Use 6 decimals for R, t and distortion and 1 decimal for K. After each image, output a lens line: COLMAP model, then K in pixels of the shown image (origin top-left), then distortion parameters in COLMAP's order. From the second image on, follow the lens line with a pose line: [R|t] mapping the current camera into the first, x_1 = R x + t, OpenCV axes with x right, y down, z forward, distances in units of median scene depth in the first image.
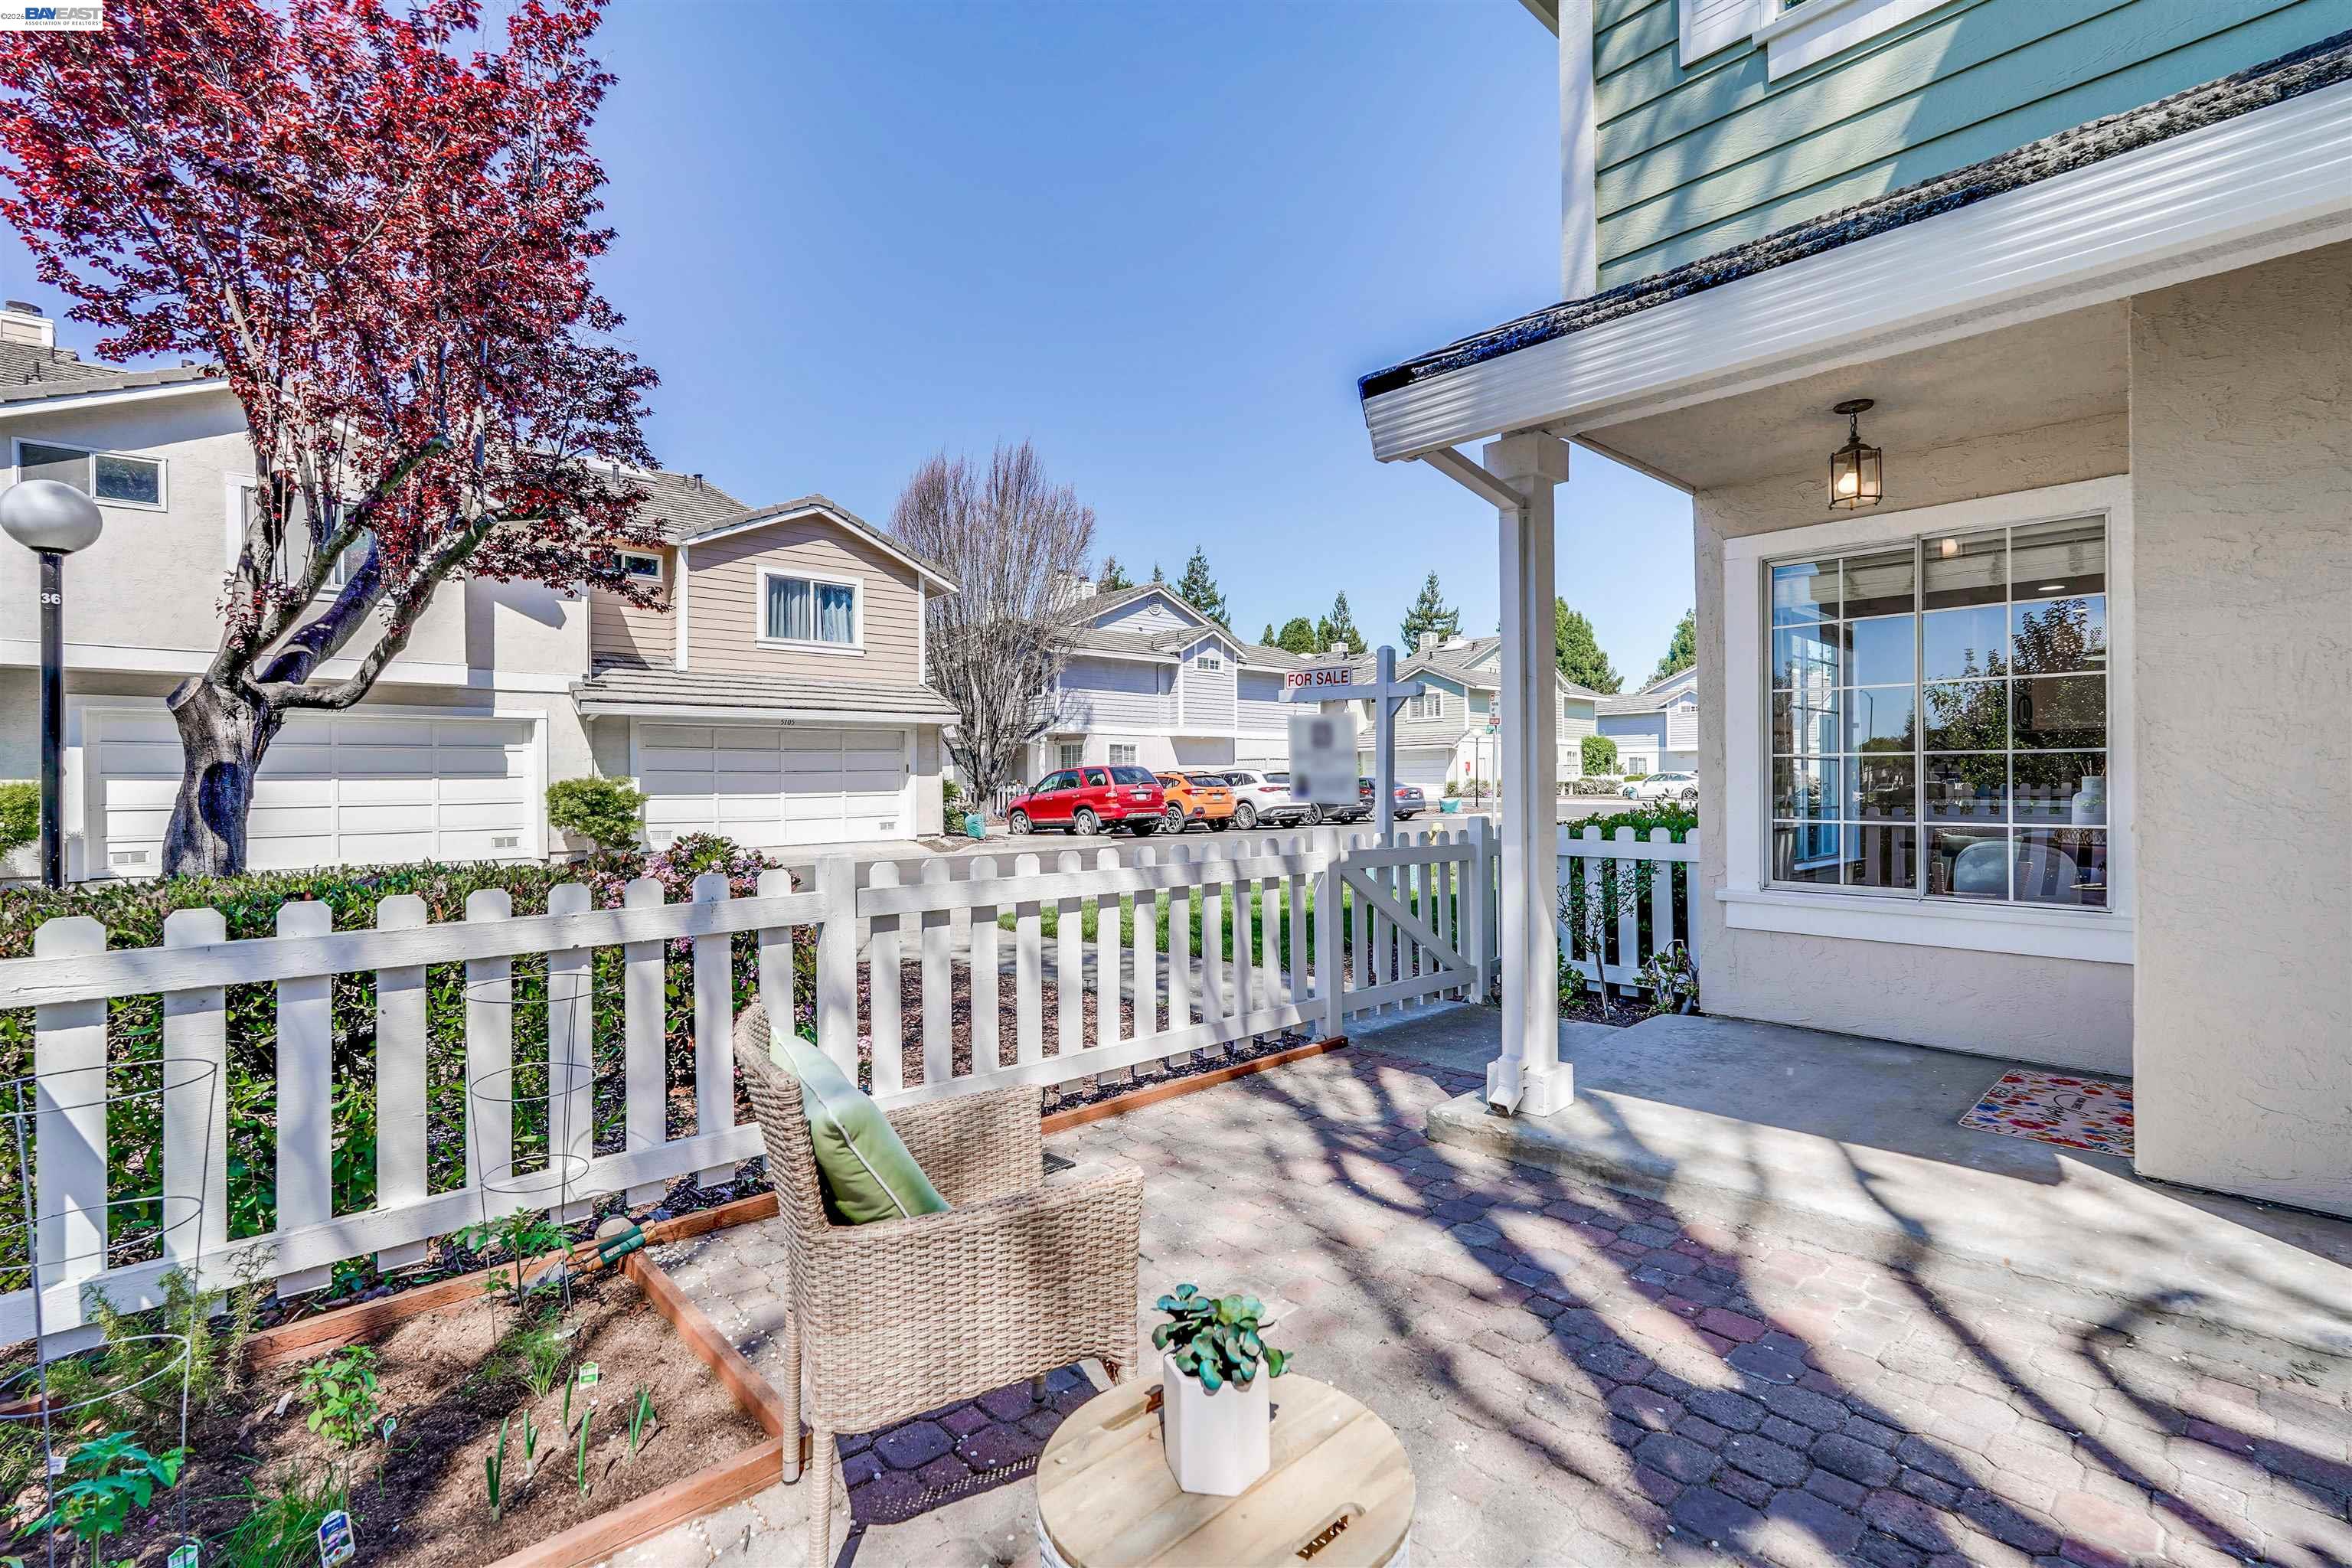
lens RADIAL K [[1061.9, 0, 1172.5], [0, 1061.9, 779.9], [0, 0, 1]] dist [-0.017650, 0.006075]
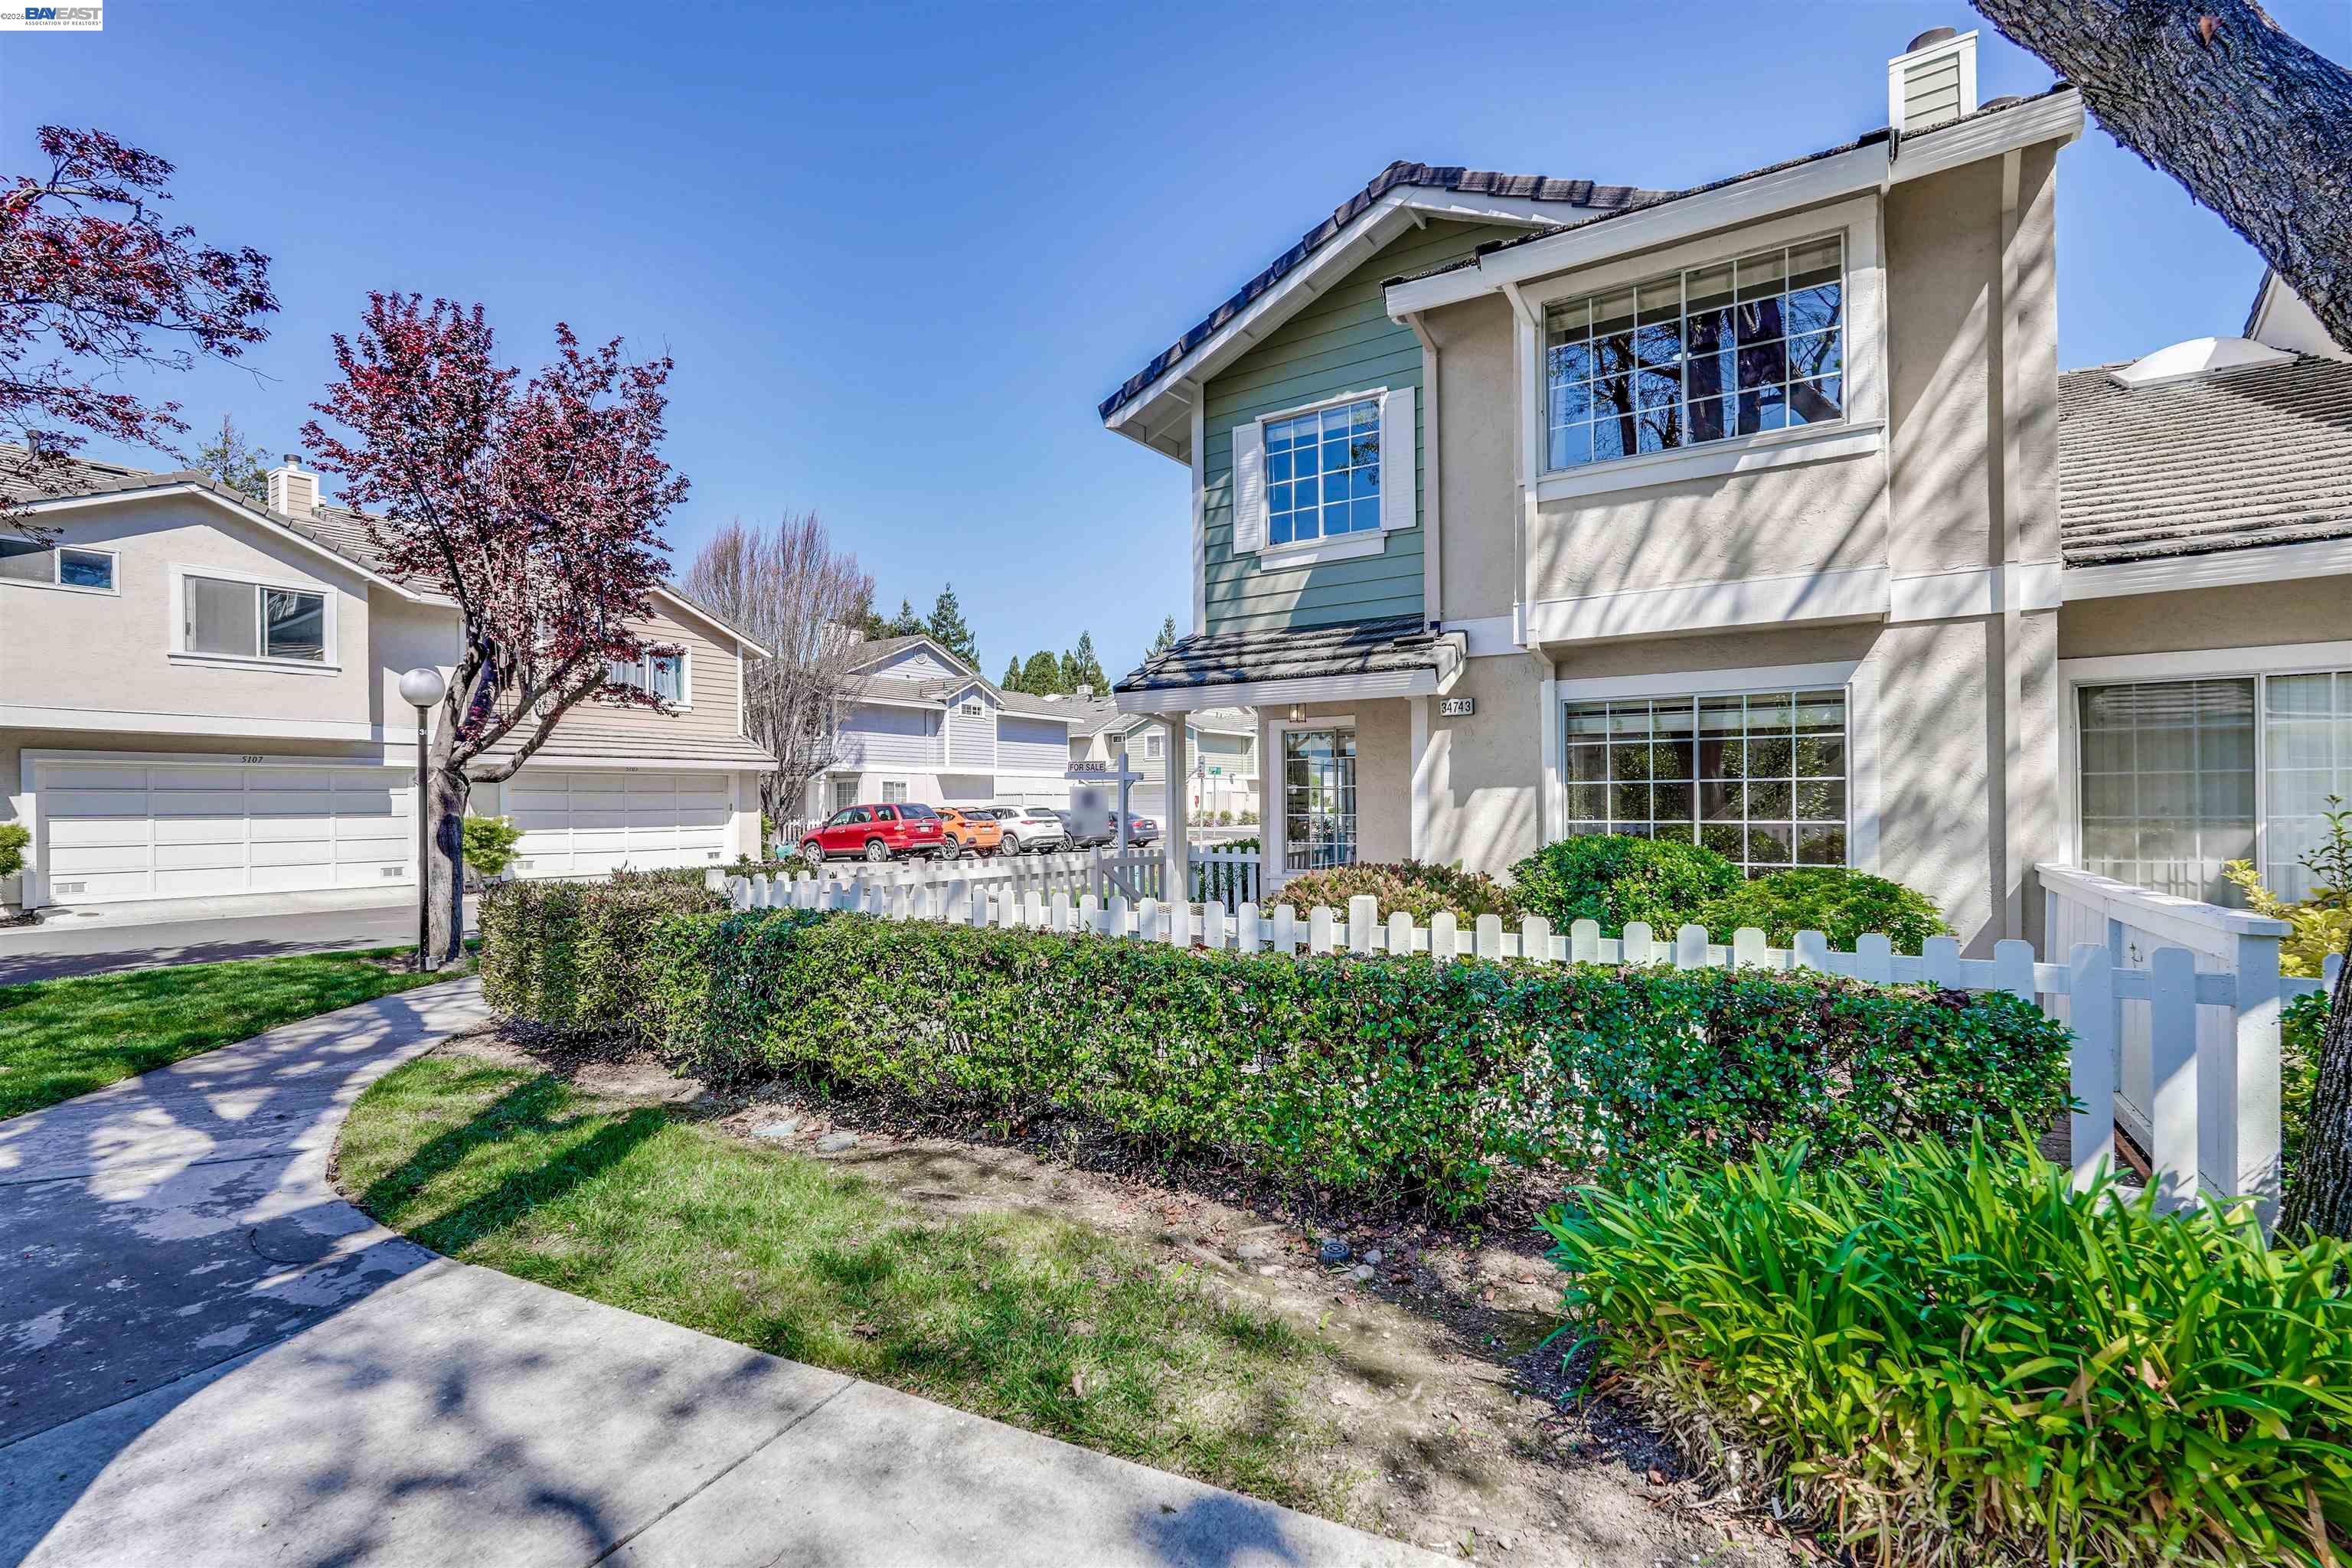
lens RADIAL K [[1061.9, 0, 1181.9], [0, 1061.9, 792.9], [0, 0, 1]] dist [-0.017650, 0.006075]
pose [[0.968916, 0.003055, 0.247371, -0.050808], [0.000695, 0.999886, -0.015071, -0.008006], [-0.247389, 0.014775, 0.968804, -0.261267]]
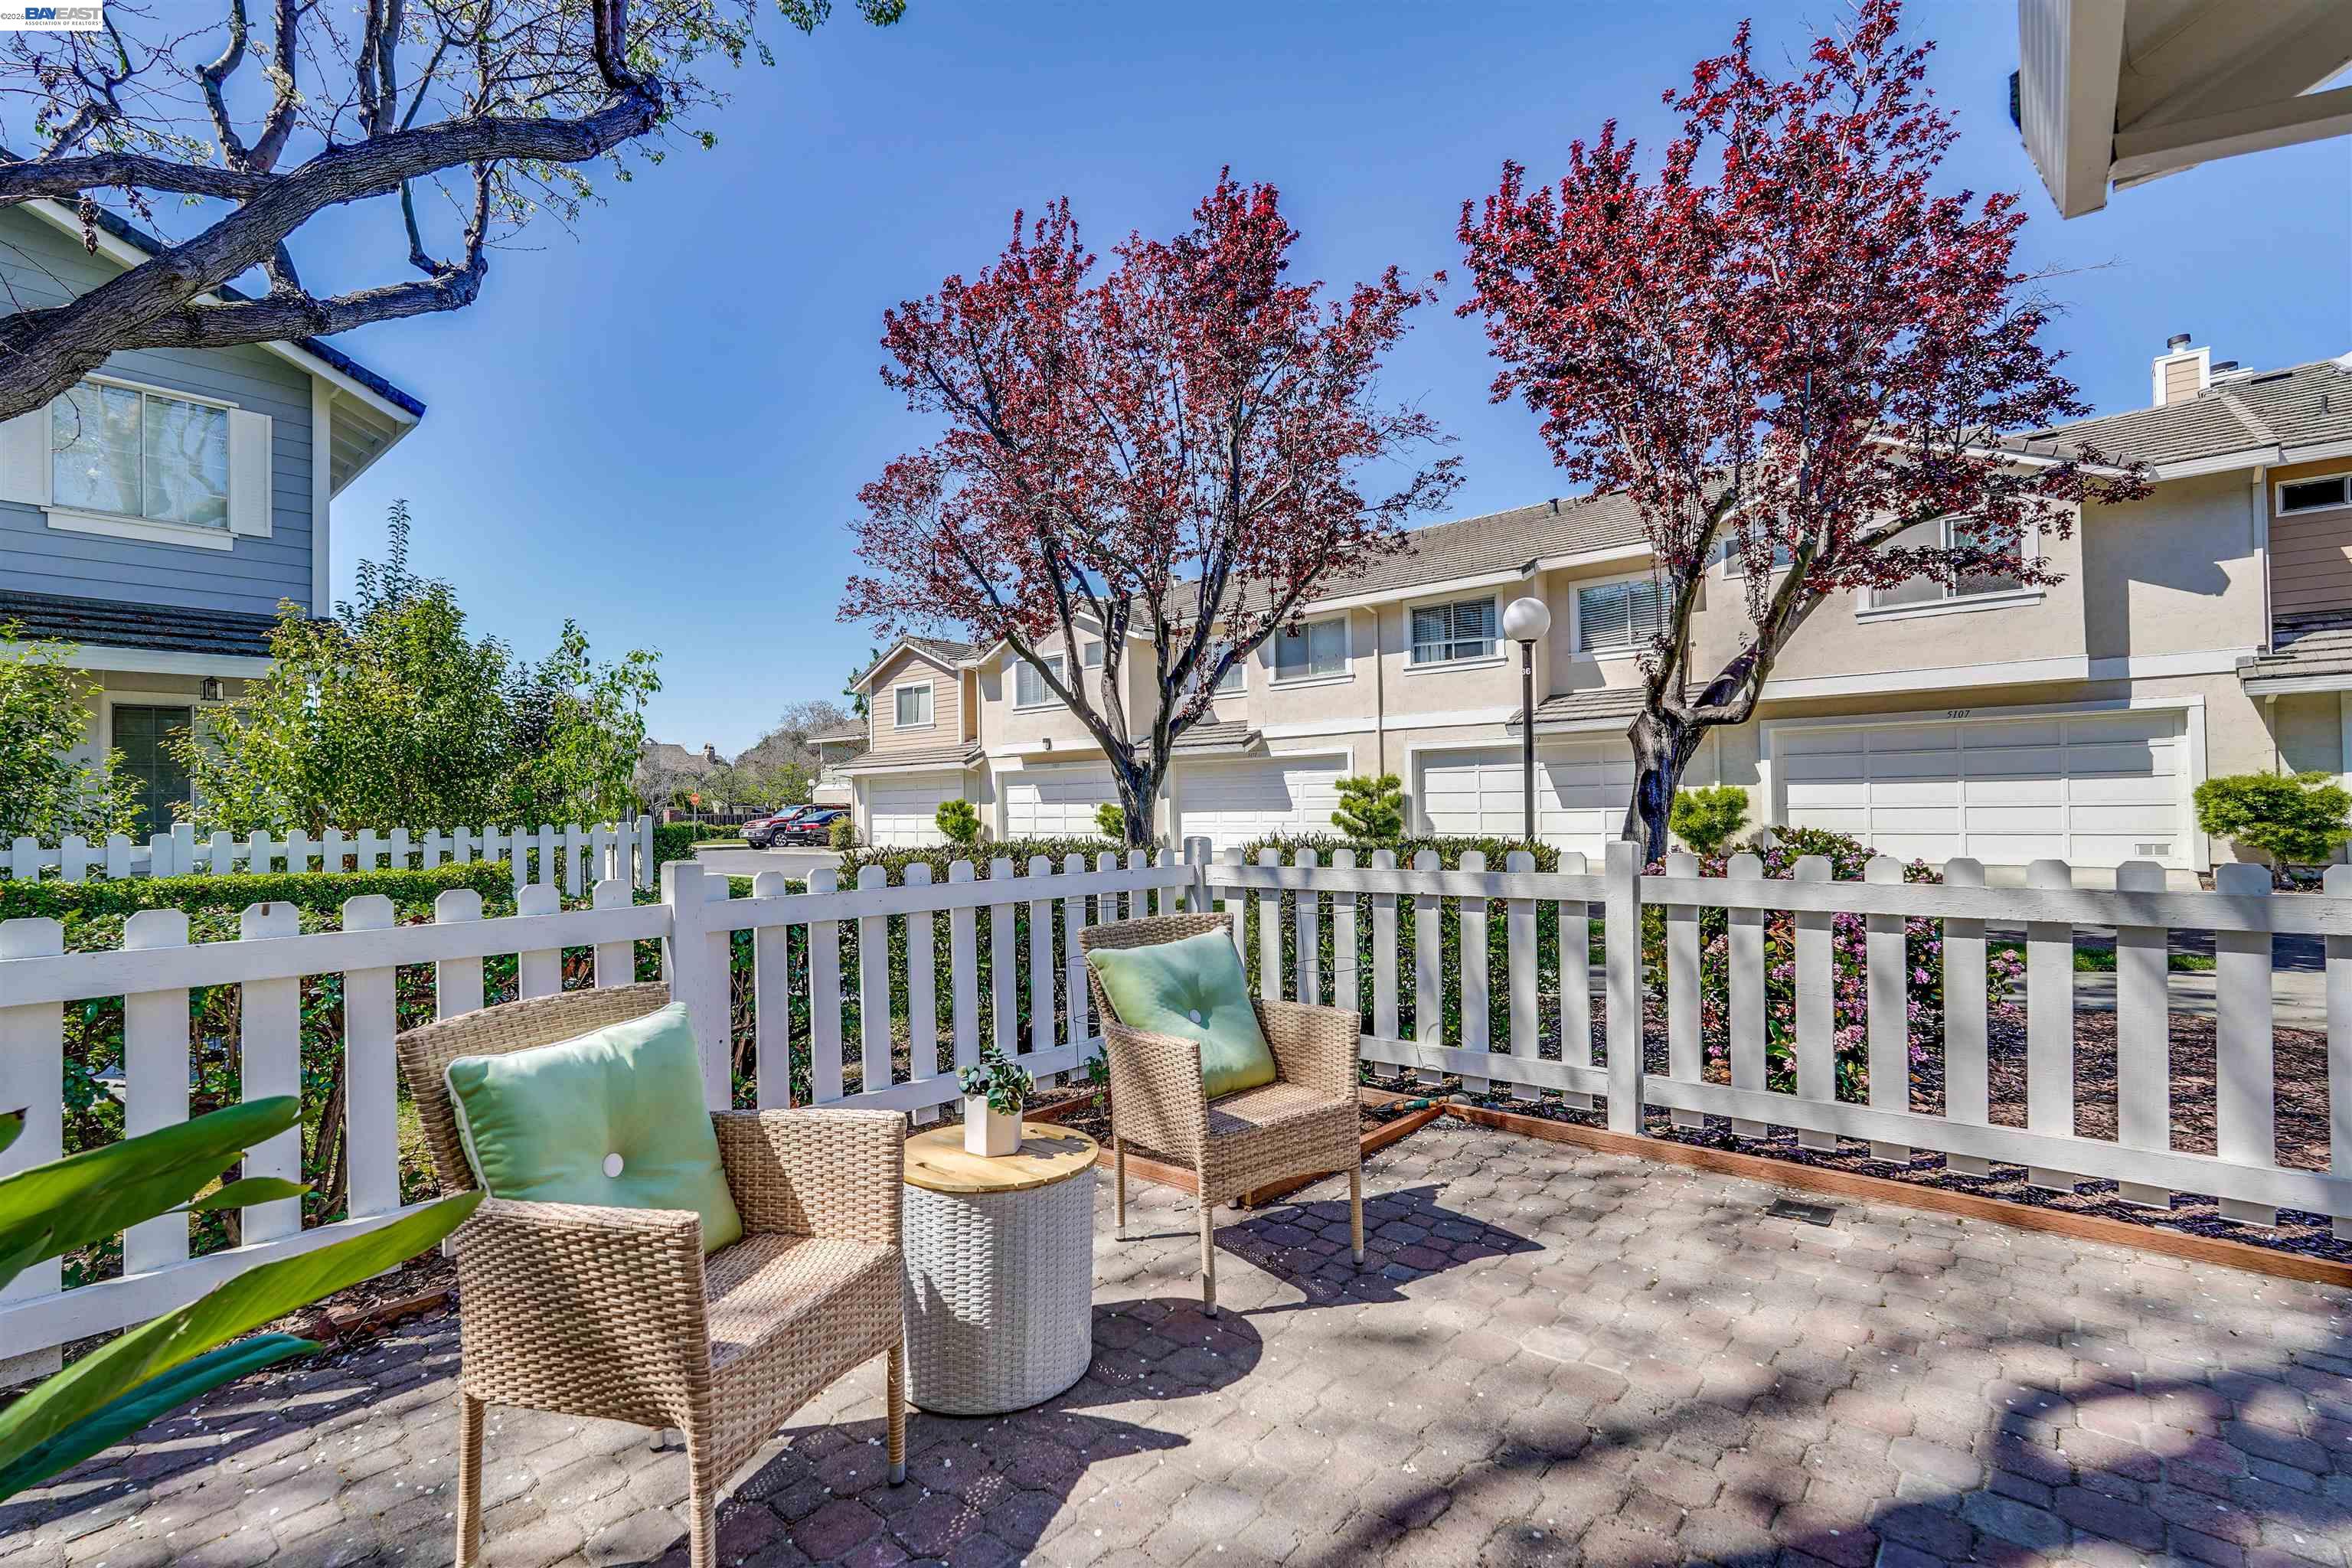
lens RADIAL K [[1061.9, 0, 1166.4], [0, 1061.9, 790.5], [0, 0, 1]] dist [-0.017650, 0.006075]
pose [[0.109691, -0.007725, -0.993936, 0.109128], [0.013674, 0.999887, -0.006262, 0.002759], [0.993872, -0.012904, 0.109784, 0.063157]]
